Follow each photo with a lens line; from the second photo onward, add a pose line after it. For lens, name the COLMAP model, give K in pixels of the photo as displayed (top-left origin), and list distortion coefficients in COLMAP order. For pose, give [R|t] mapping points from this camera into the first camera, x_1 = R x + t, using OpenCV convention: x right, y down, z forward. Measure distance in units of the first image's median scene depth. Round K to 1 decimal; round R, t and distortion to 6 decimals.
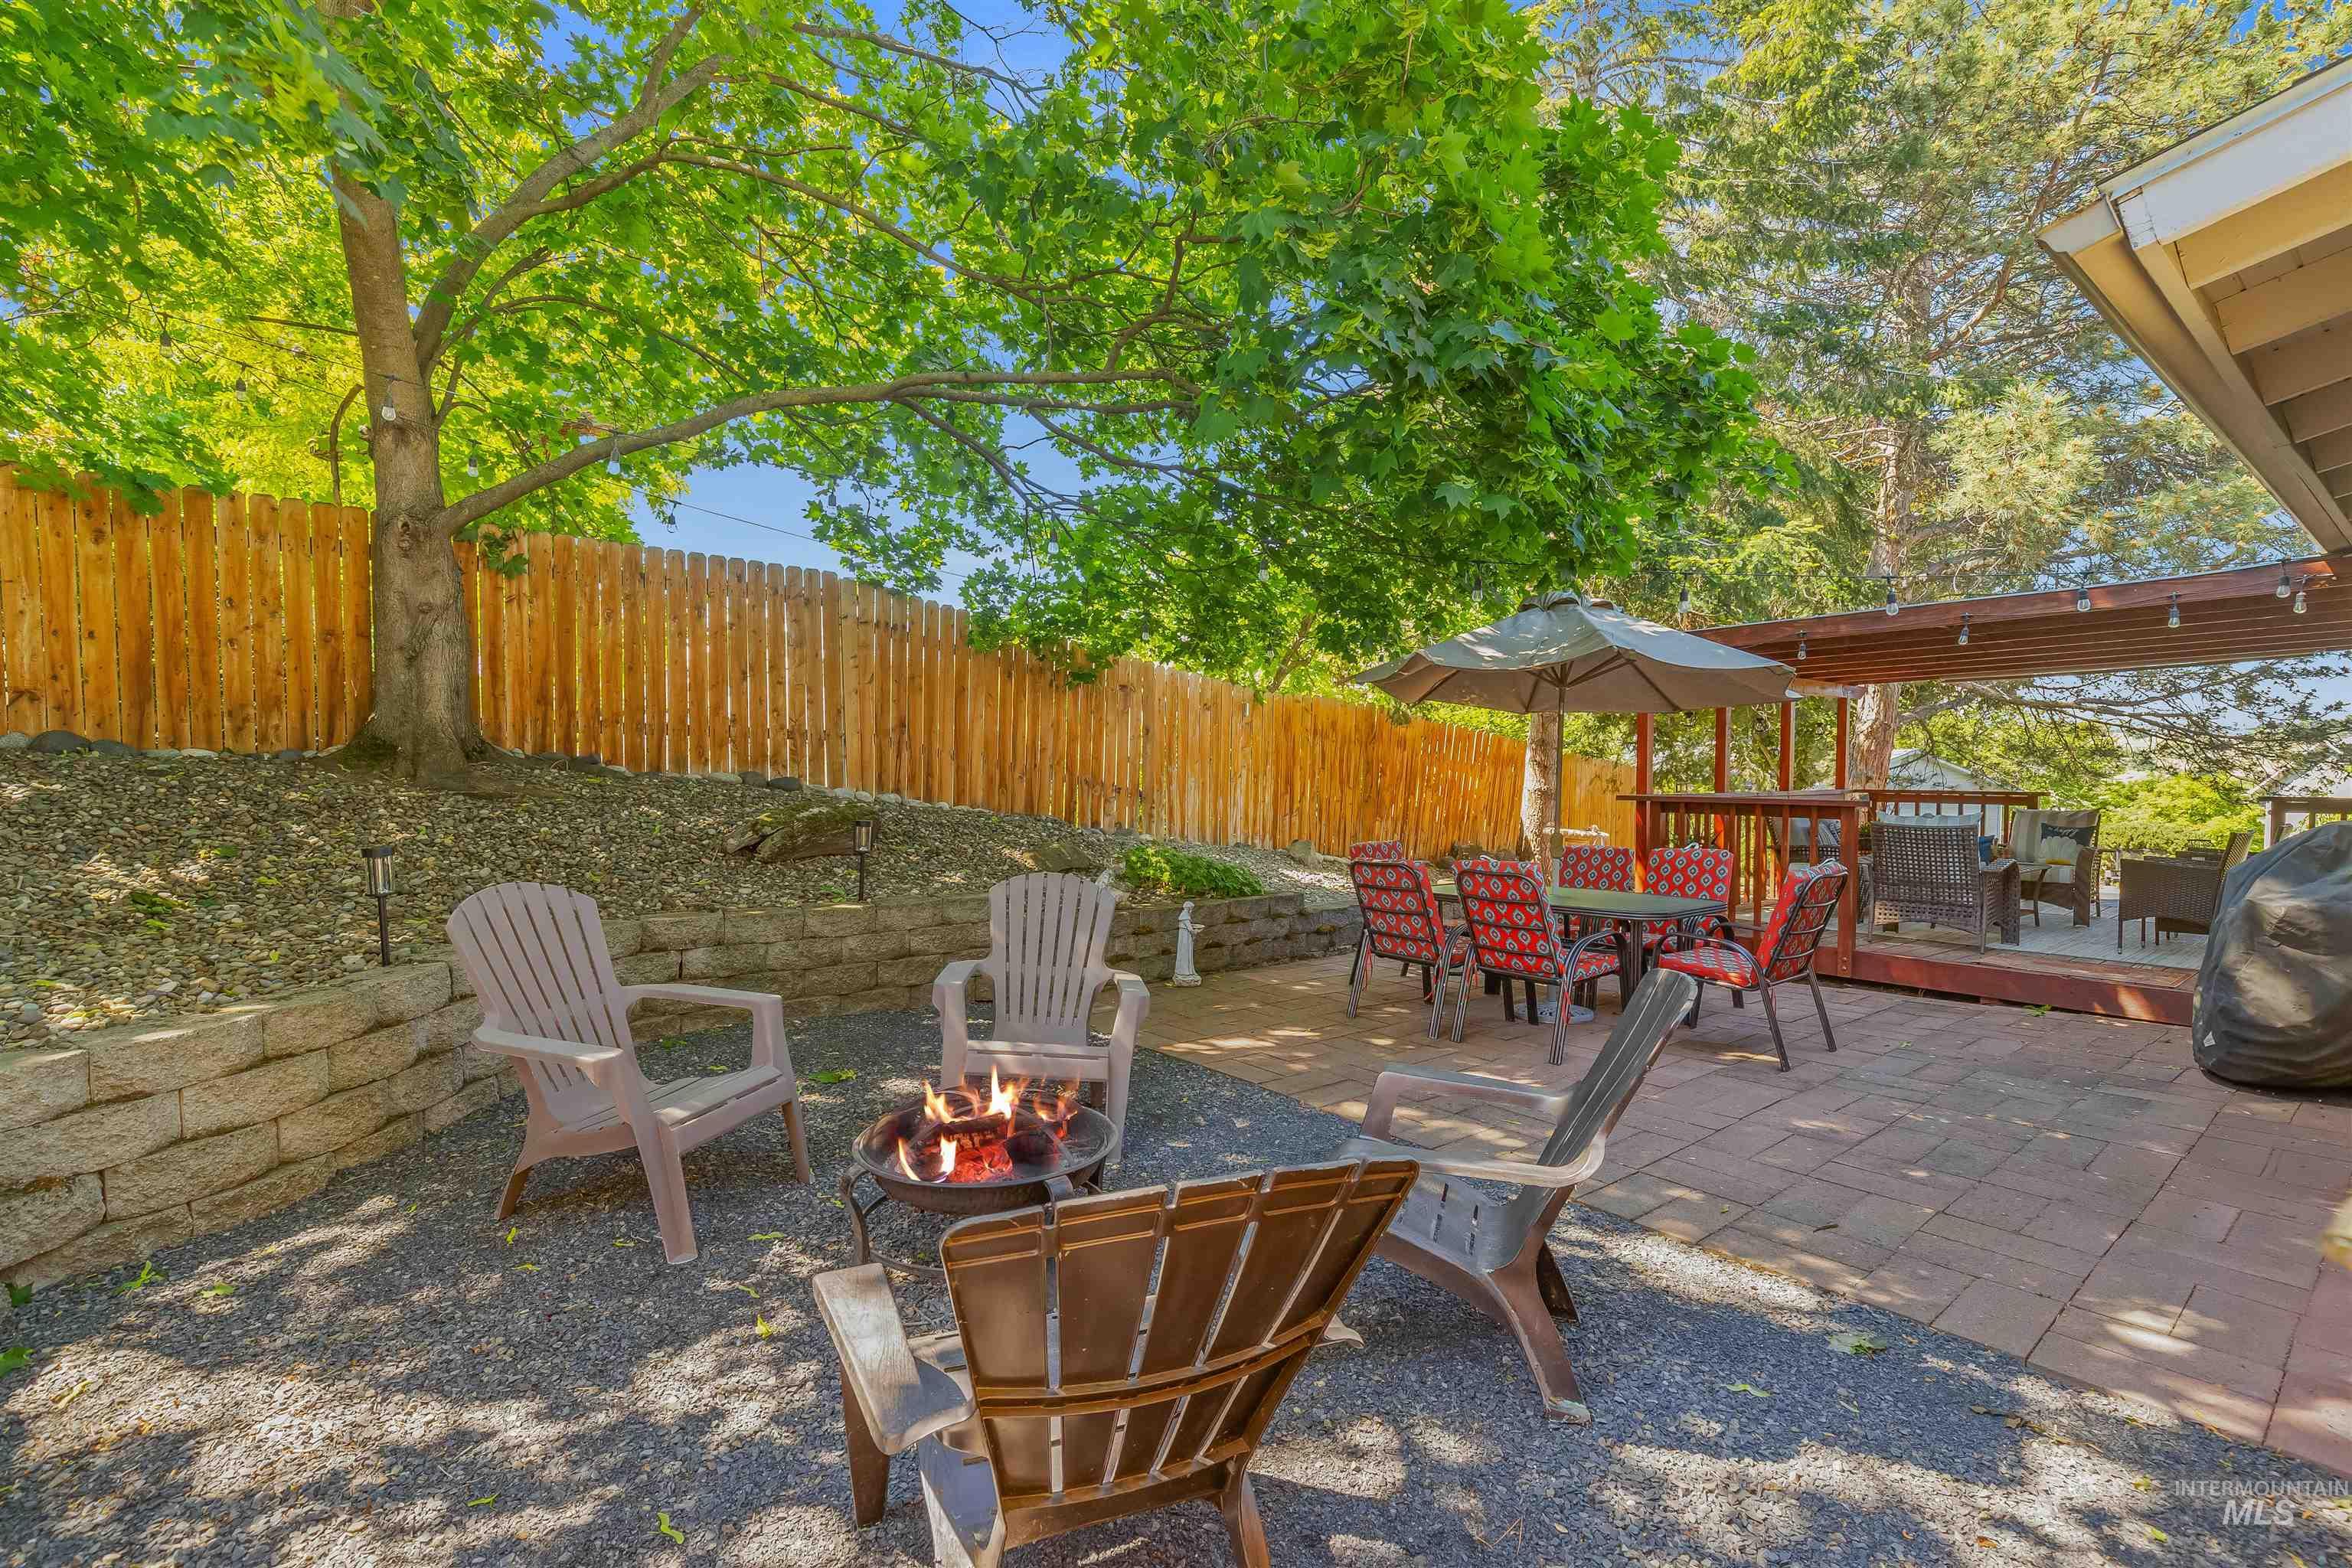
lens RADIAL K [[1075.5, 0, 1187.5], [0, 1075.5, 788.9], [0, 0, 1]] dist [-0.000481, 0.001596]
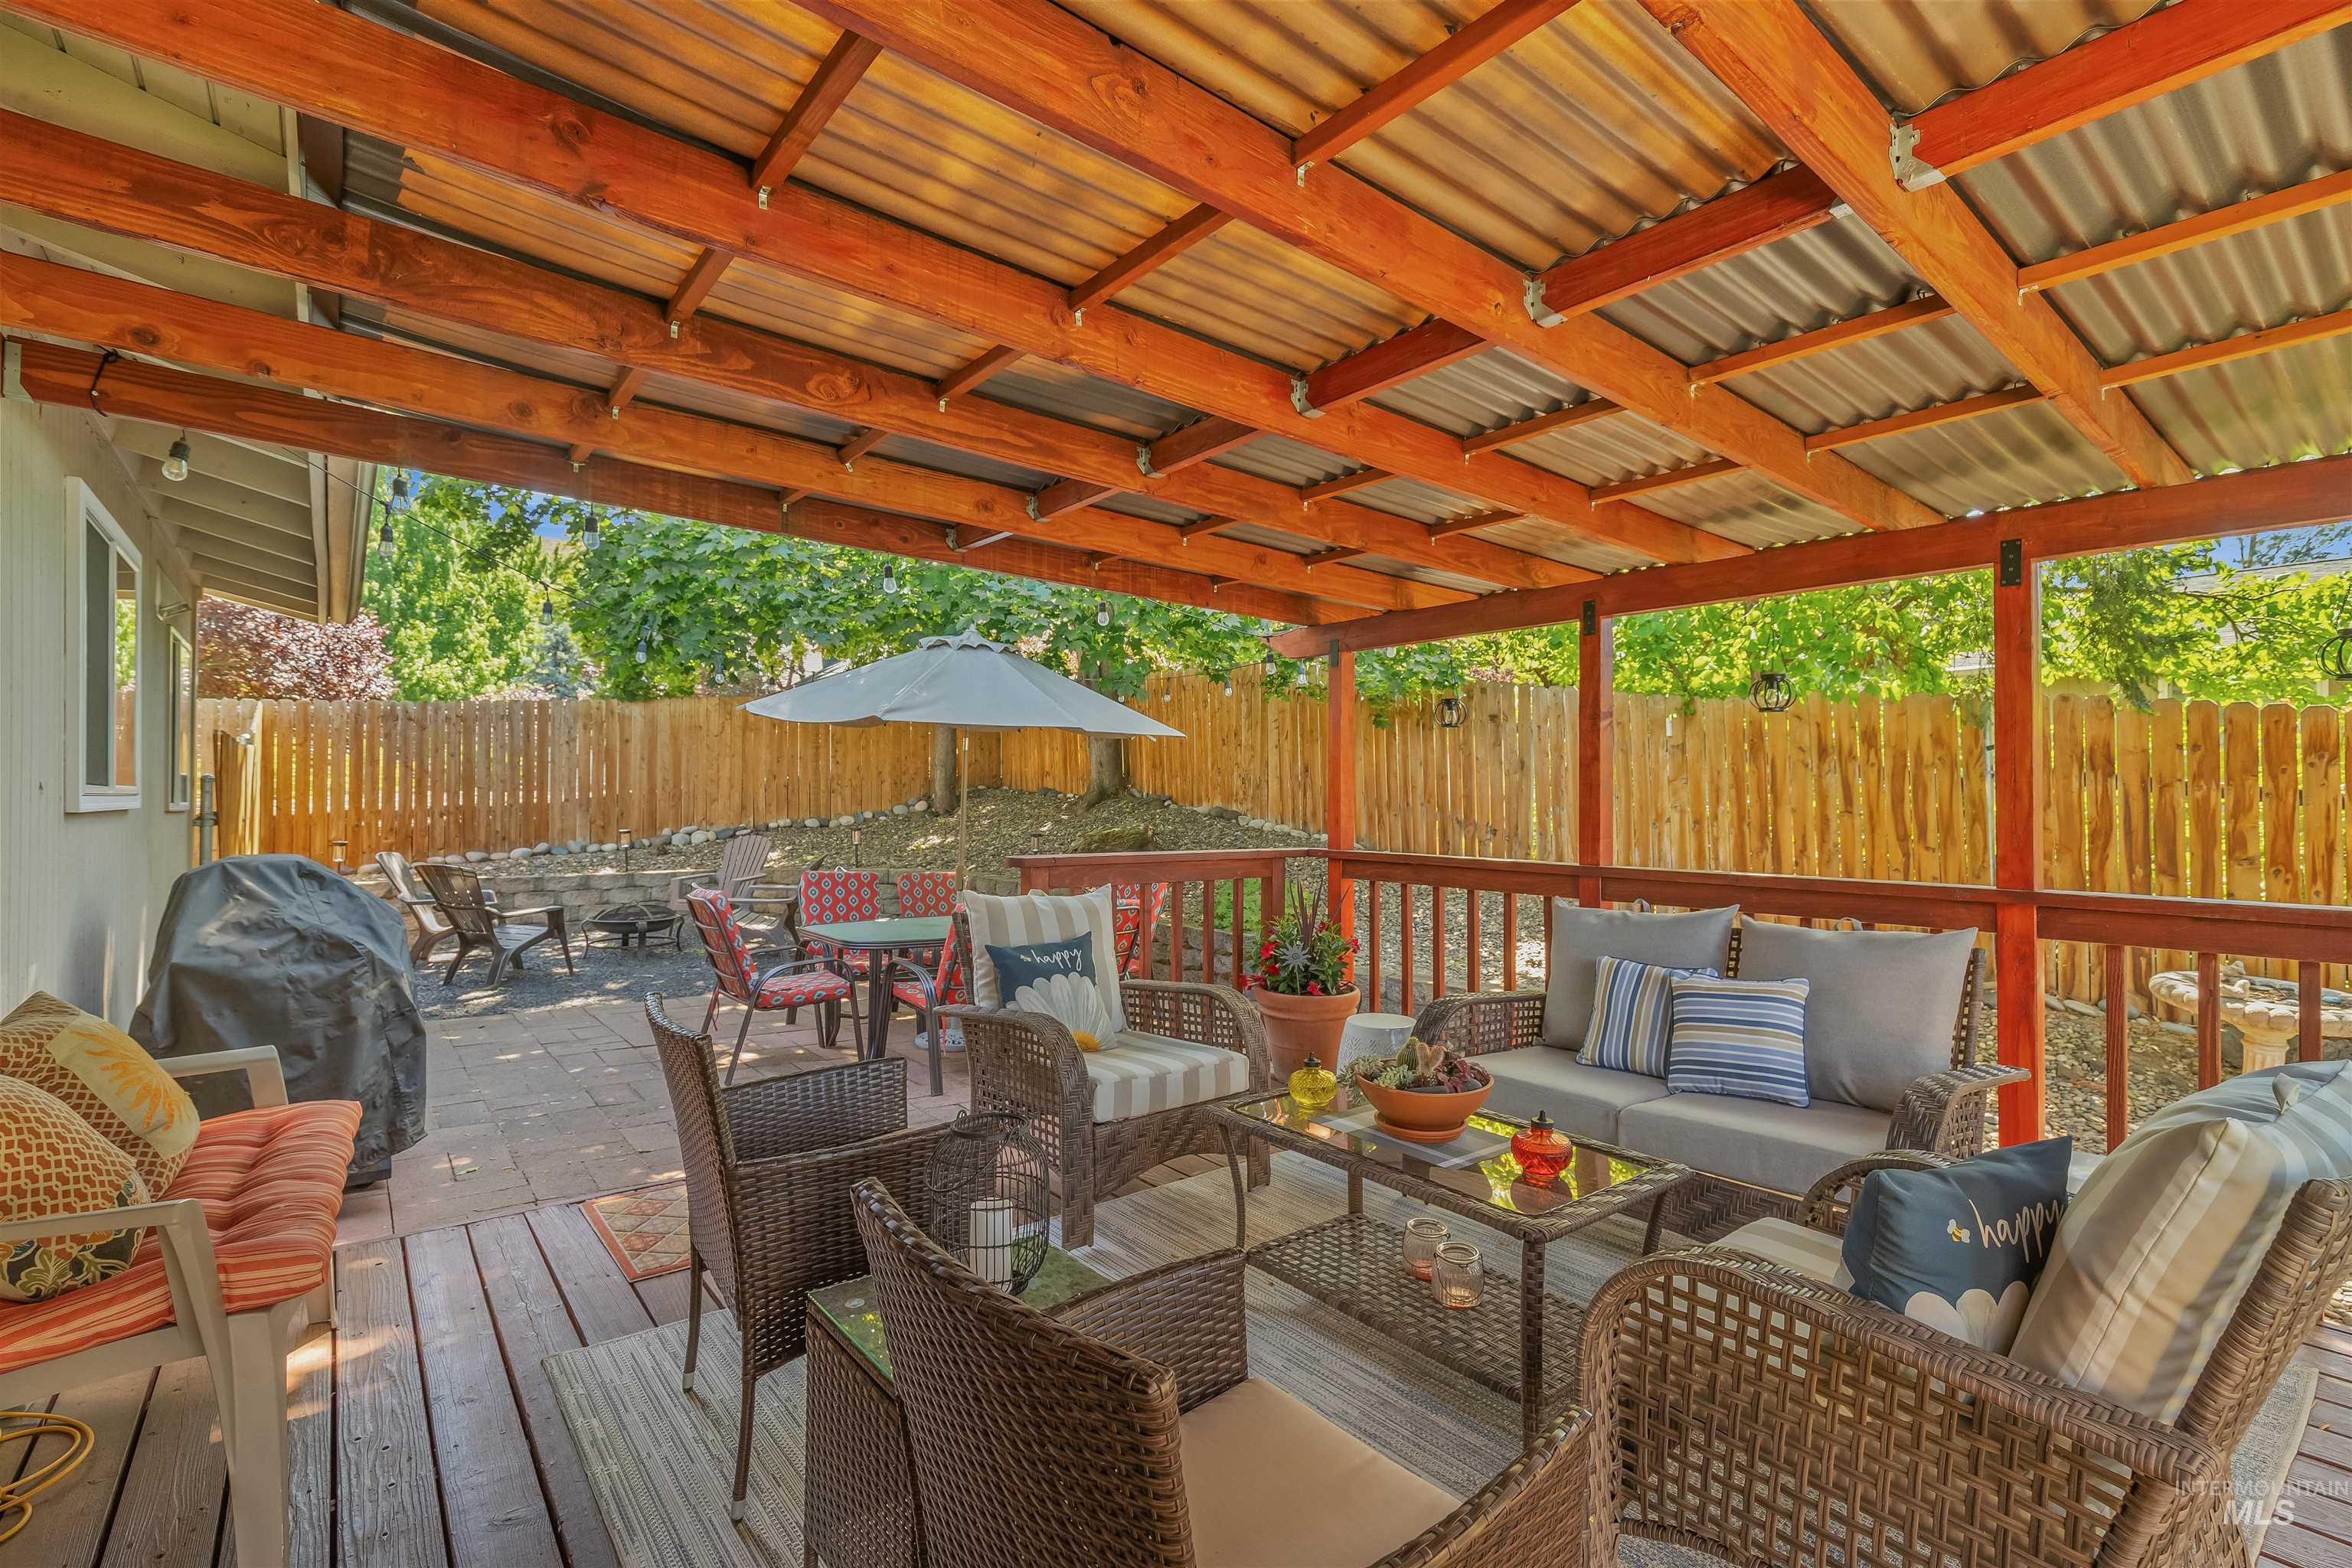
lens RADIAL K [[1075.5, 0, 1184.1], [0, 1075.5, 792.5], [0, 0, 1]] dist [-0.000481, 0.001596]
pose [[-0.010475, -0.010522, -0.999890, 0.938187], [-0.031638, 0.999447, -0.010185, -0.016358], [0.999444, 0.031528, -0.010803, 0.839438]]
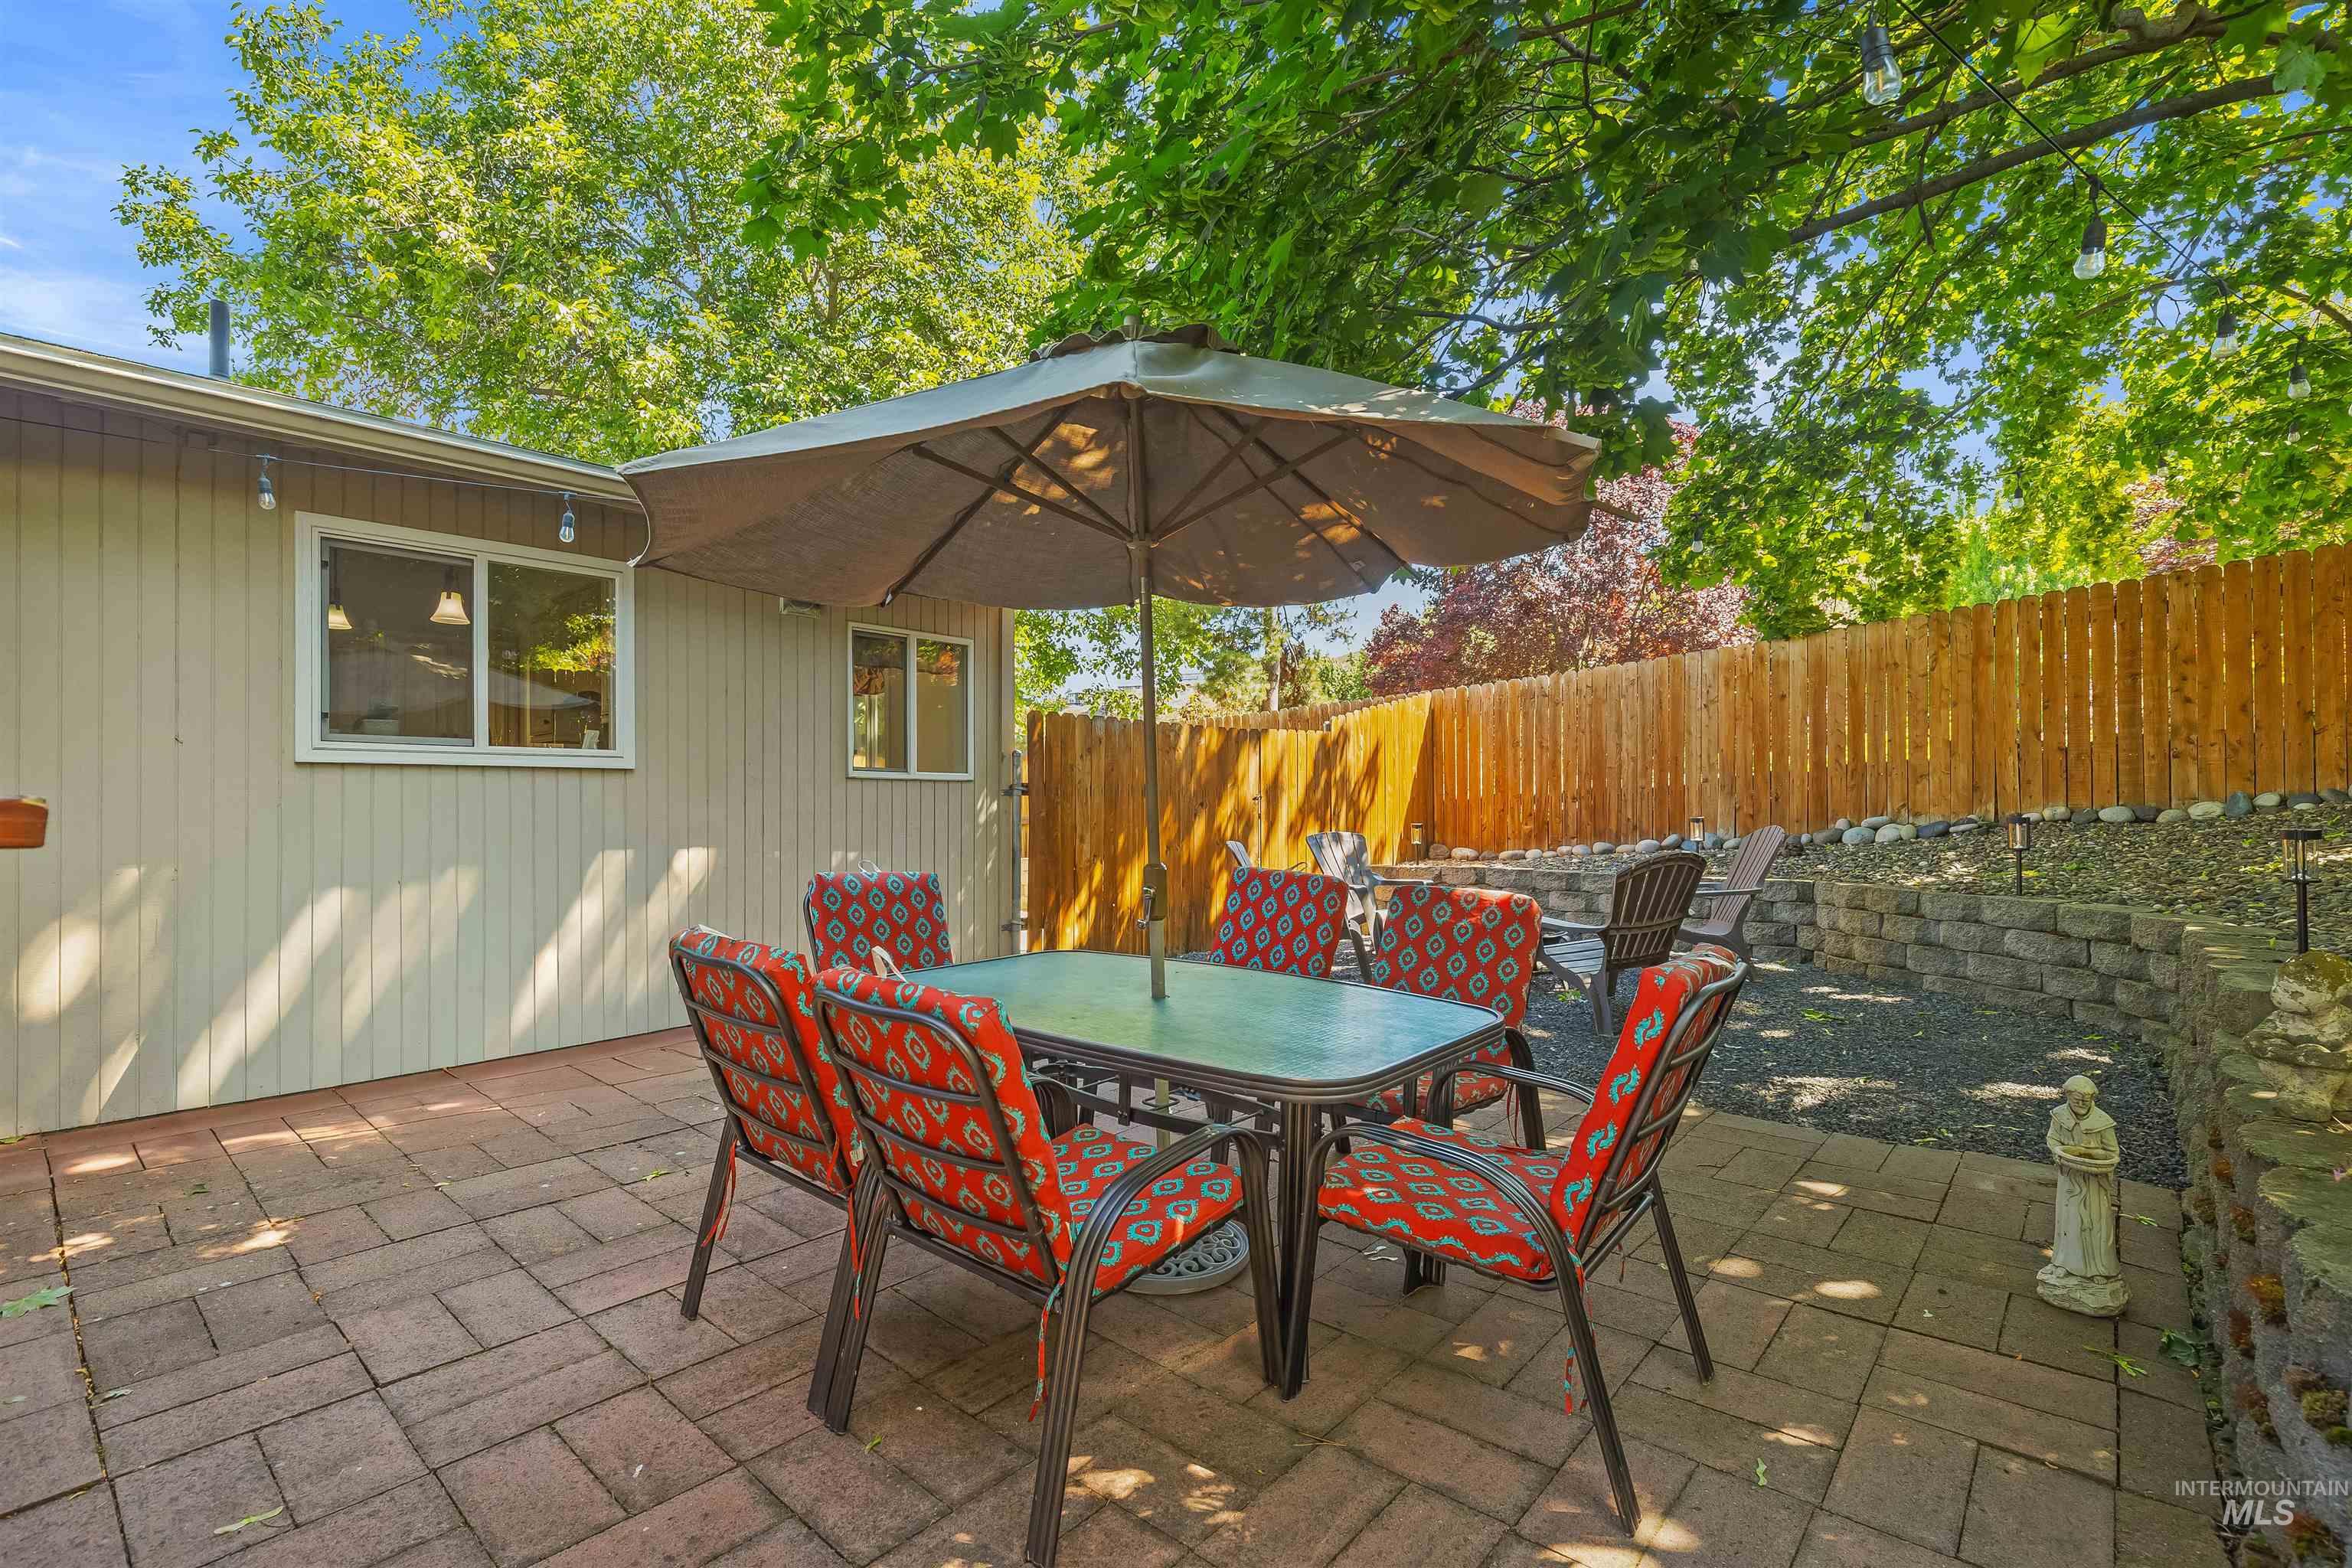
lens RADIAL K [[1075.5, 0, 1181.6], [0, 1075.5, 801.0], [0, 0, 1]] dist [-0.000481, 0.001596]
pose [[-0.985017, -0.000778, -0.172455, 0.288767], [-0.005045, 0.999692, 0.024306, 0.000679], [0.172383, 0.024812, -0.984717, 0.995667]]
